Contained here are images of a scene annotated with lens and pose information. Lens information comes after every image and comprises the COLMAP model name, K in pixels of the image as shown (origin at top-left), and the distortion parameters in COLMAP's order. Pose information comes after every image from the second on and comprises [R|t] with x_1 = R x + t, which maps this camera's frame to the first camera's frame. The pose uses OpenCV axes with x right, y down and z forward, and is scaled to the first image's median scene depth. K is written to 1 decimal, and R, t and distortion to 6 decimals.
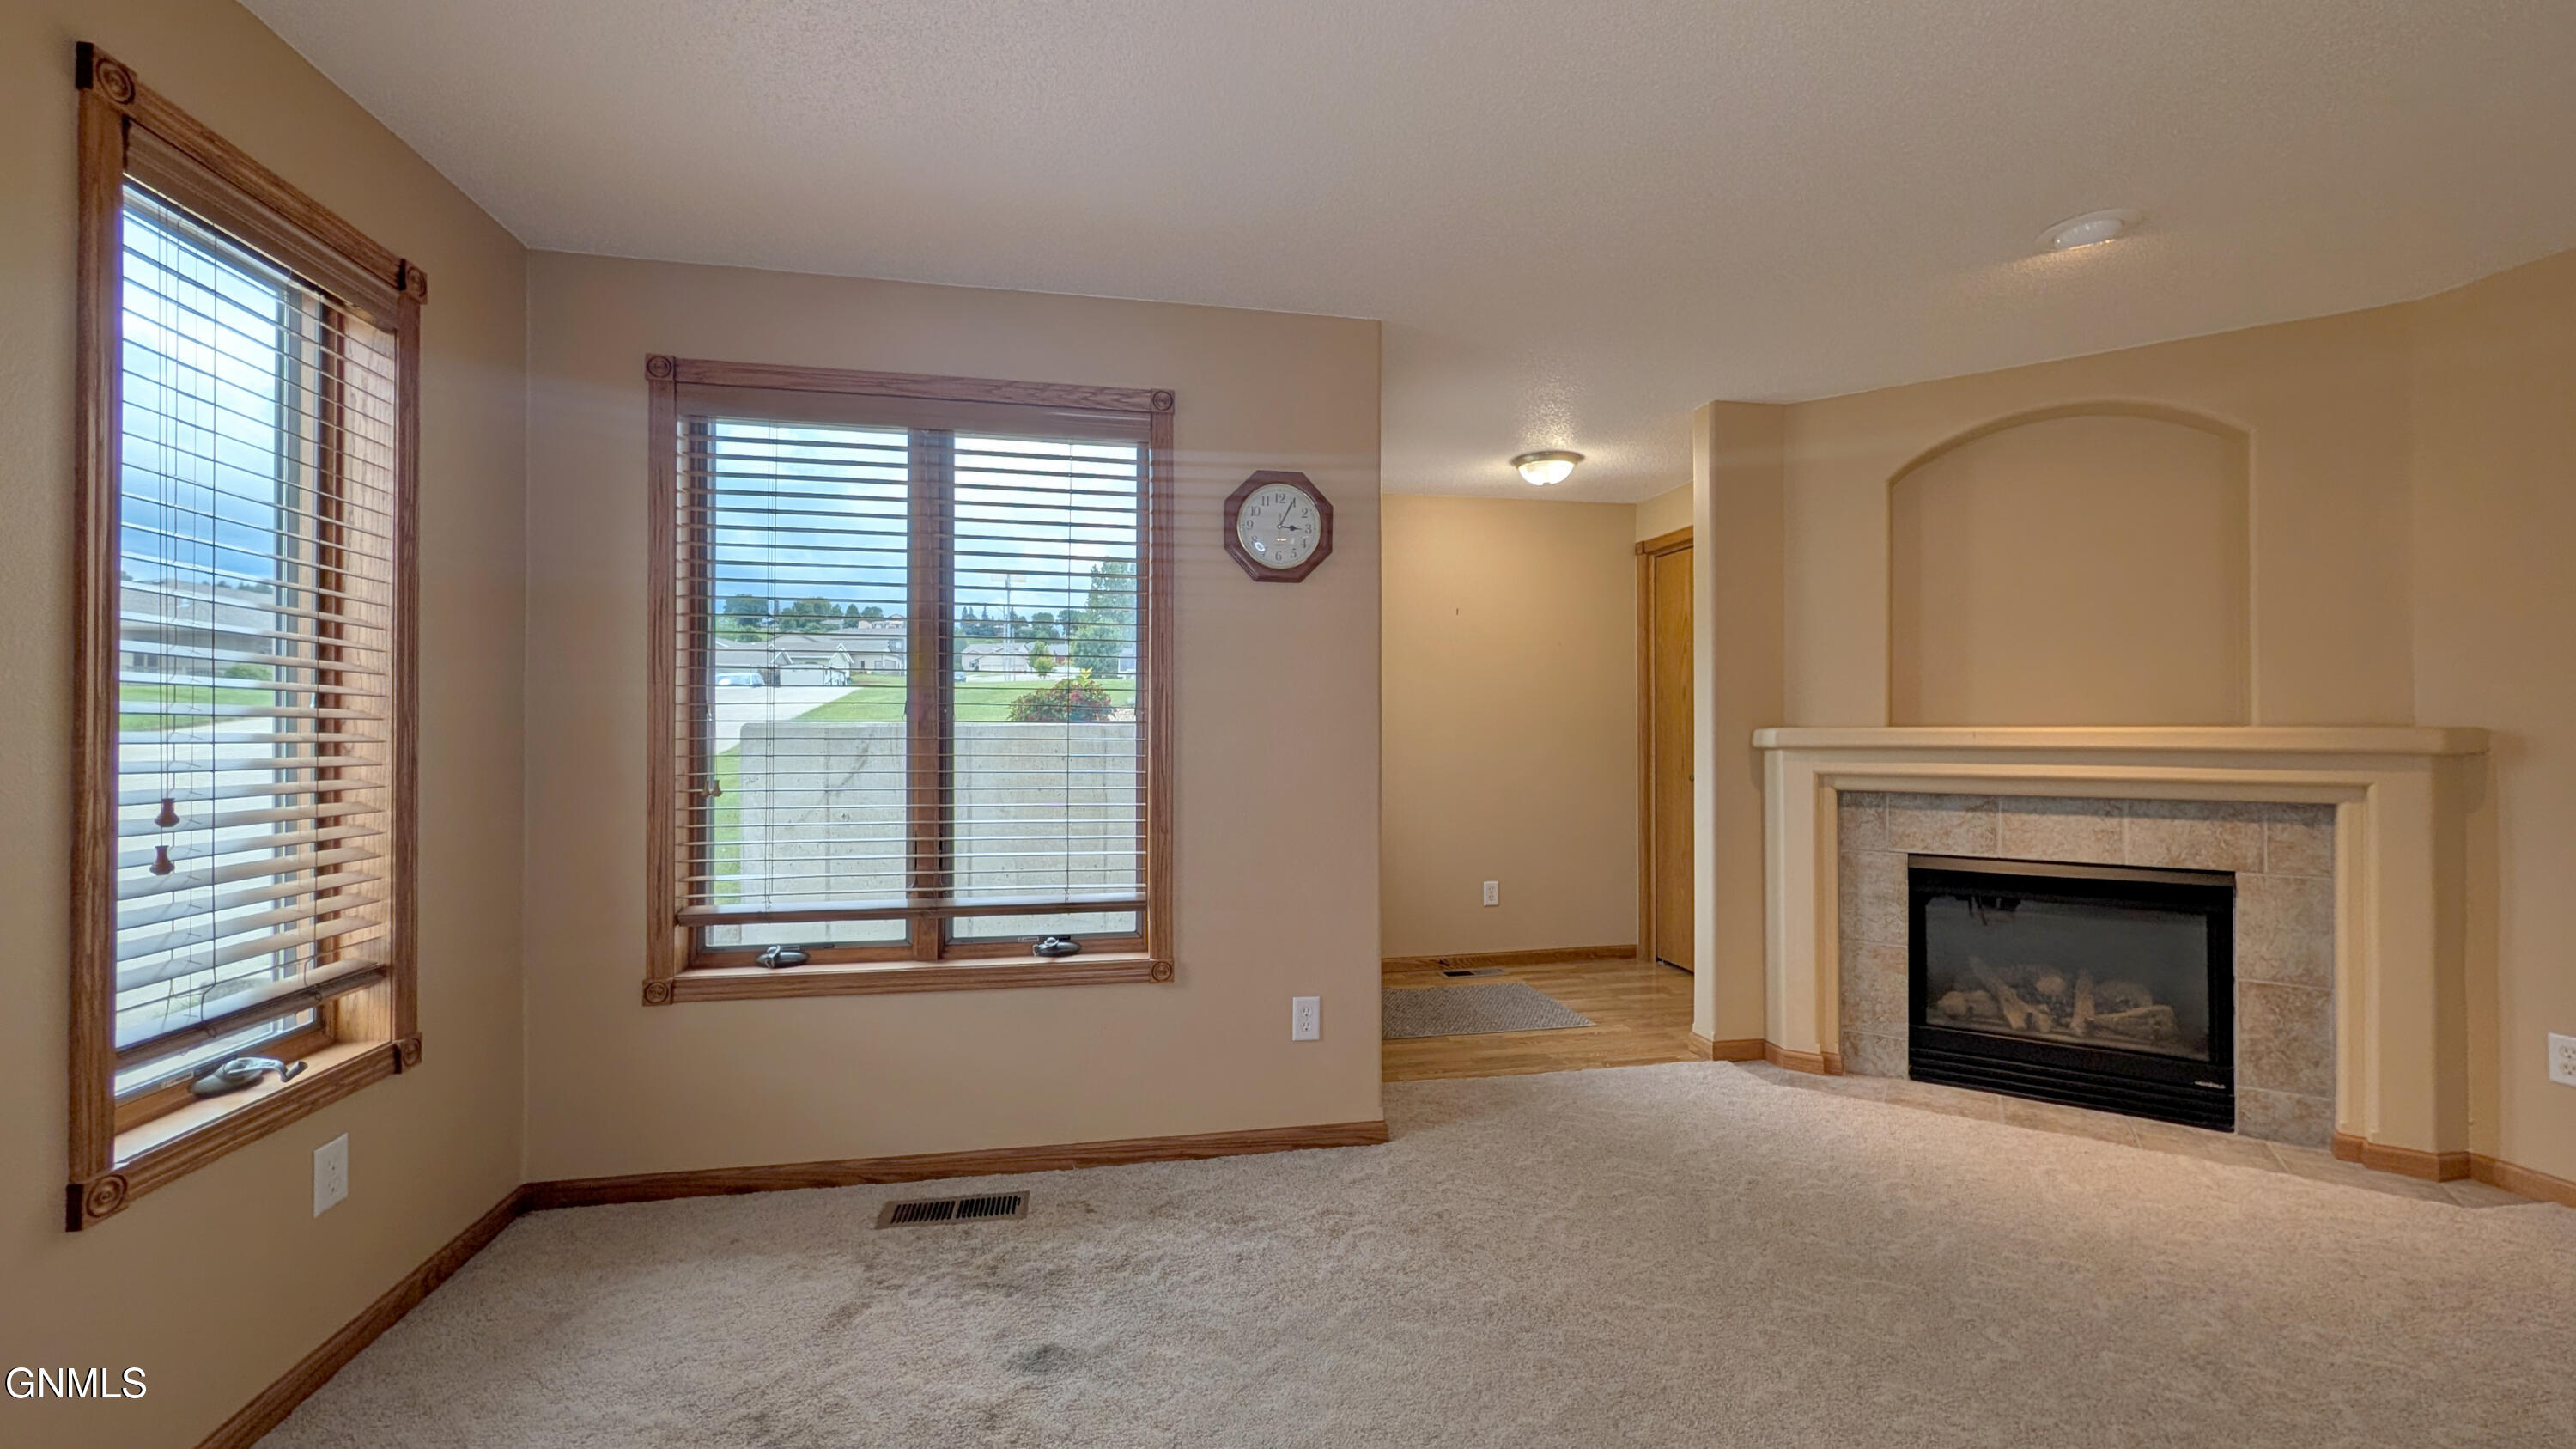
lens RADIAL K [[992.1, 0, 1287.4], [0, 992.1, 728.5], [0, 0, 1]] dist [0.006505, -0.000051]
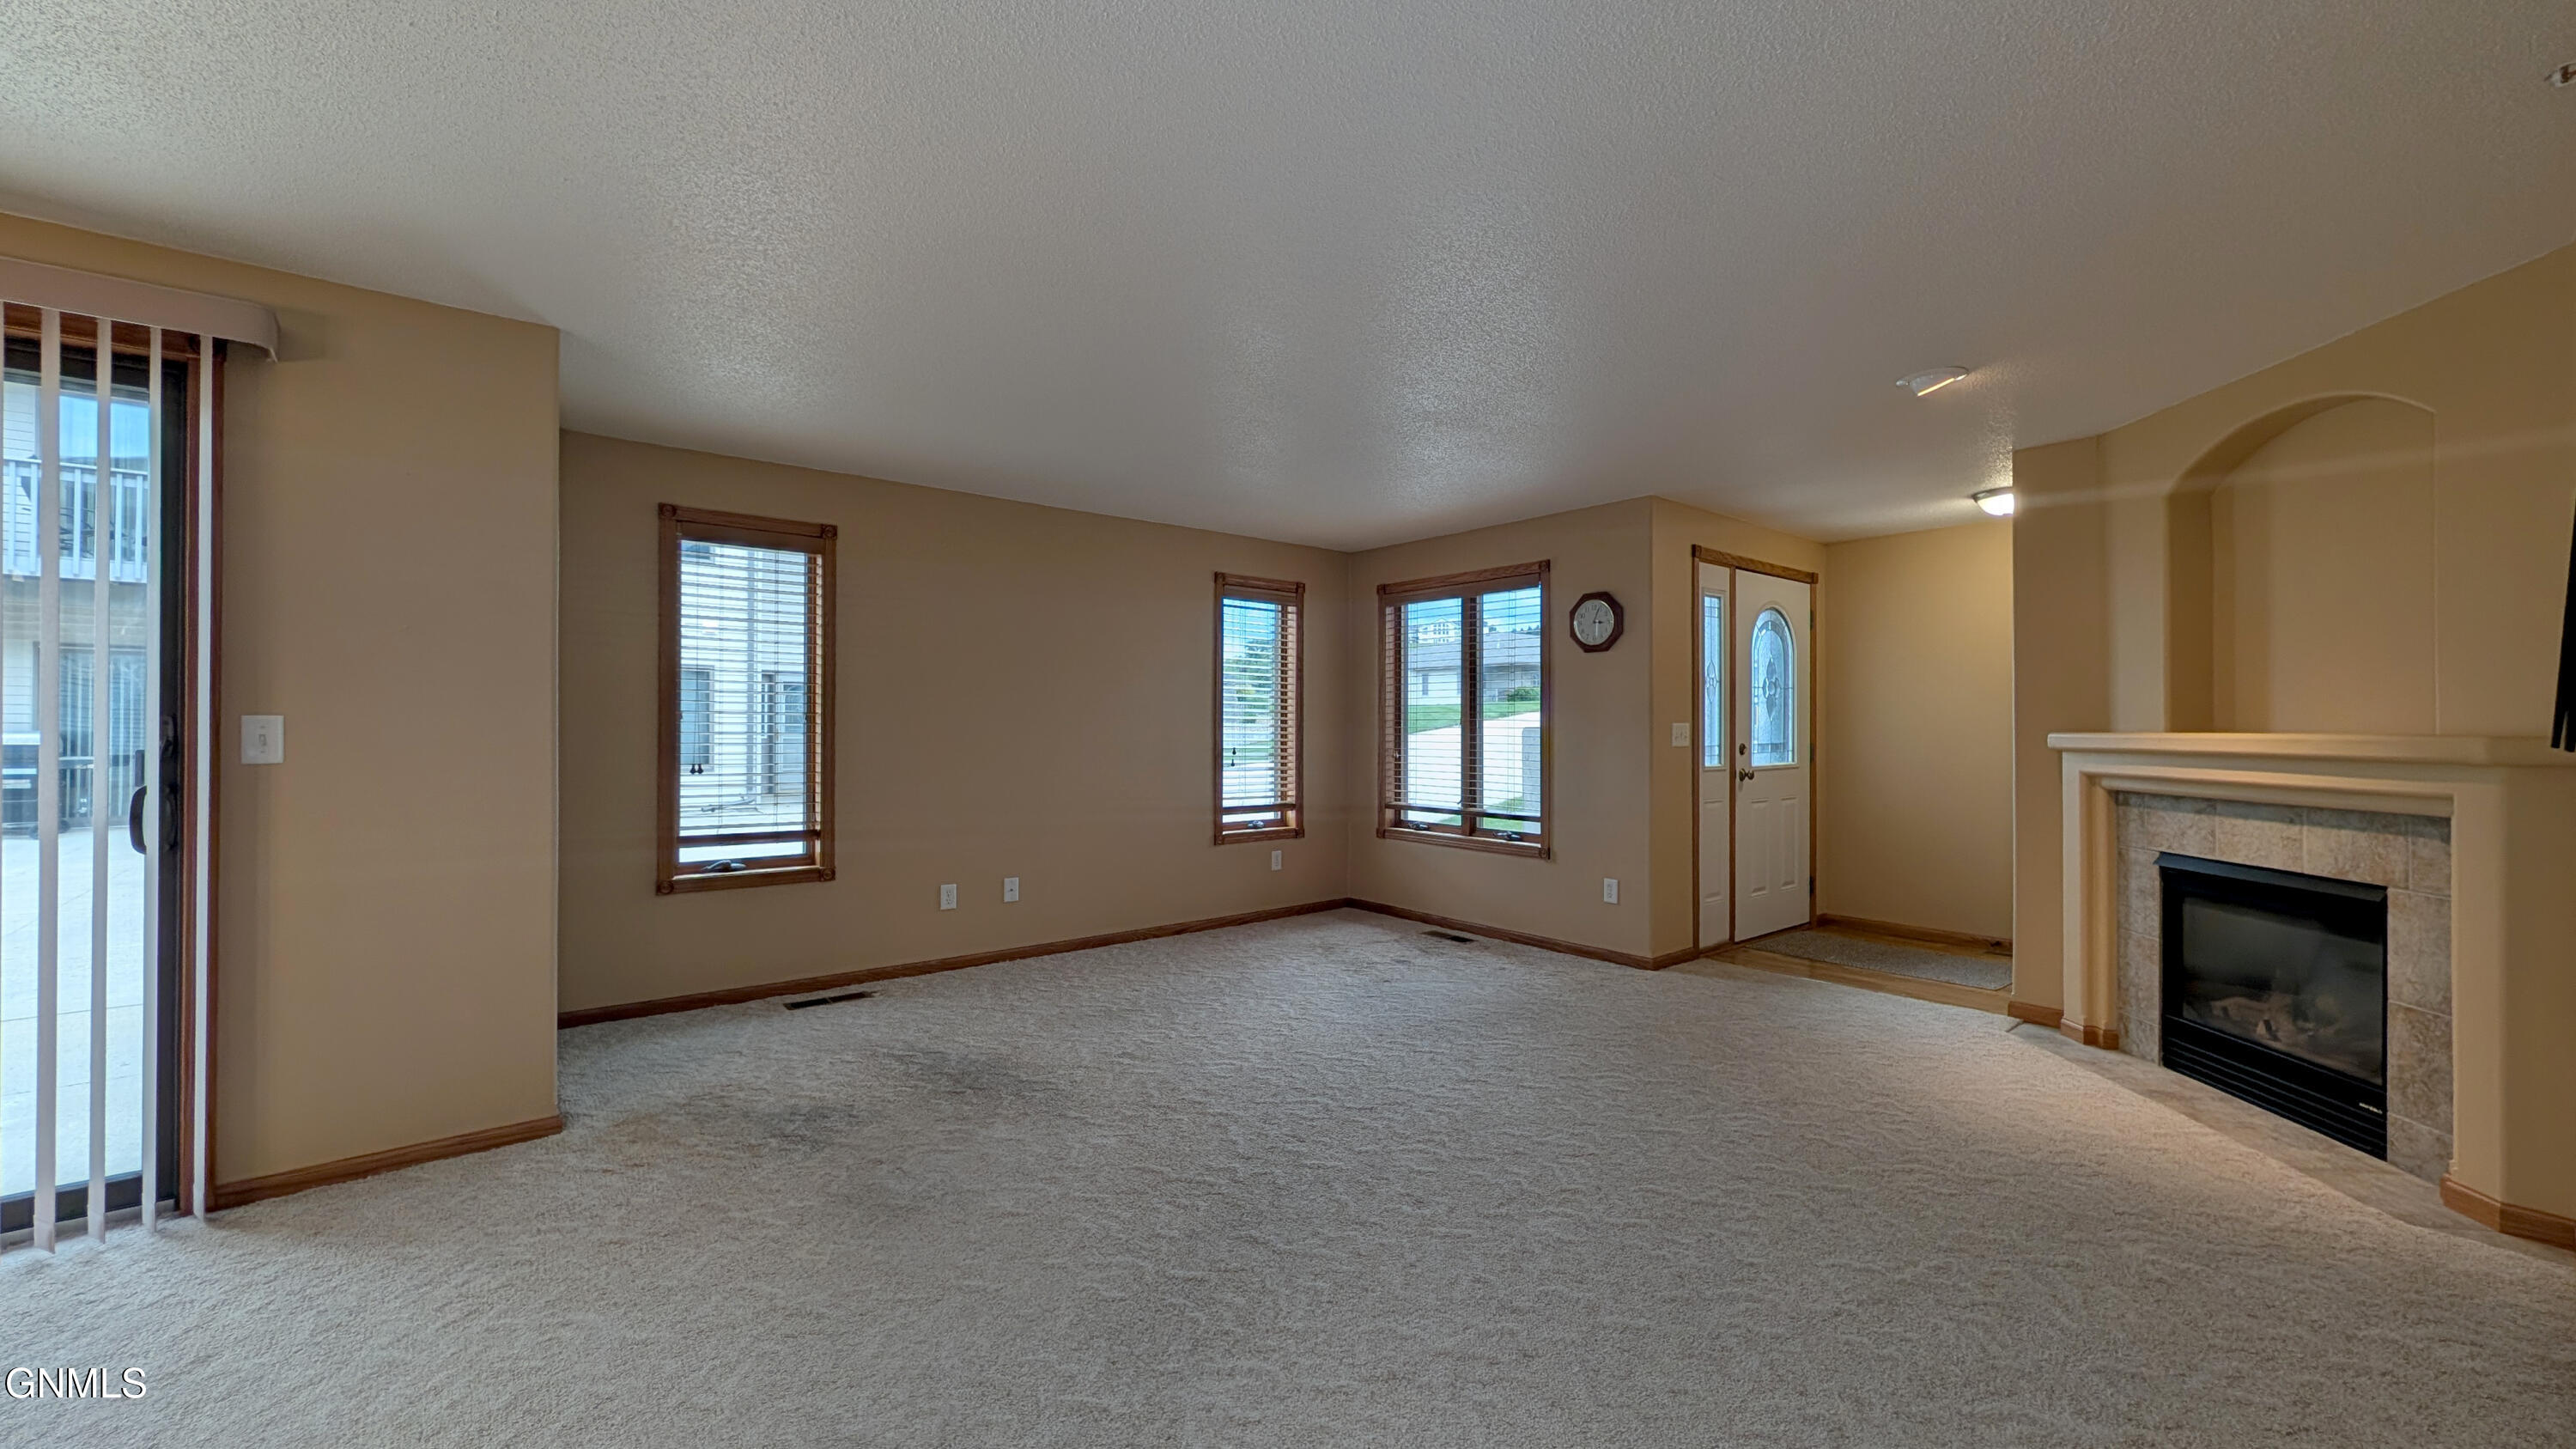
lens RADIAL K [[992.1, 0, 1283.7], [0, 992.1, 721.2], [0, 0, 1]] dist [0.006505, -0.000051]
pose [[0.476374, -0.003577, -0.879236, 1.297234], [0.000945, 0.999993, -0.003556, -0.011981], [0.879242, 0.000863, 0.476374, -0.380341]]
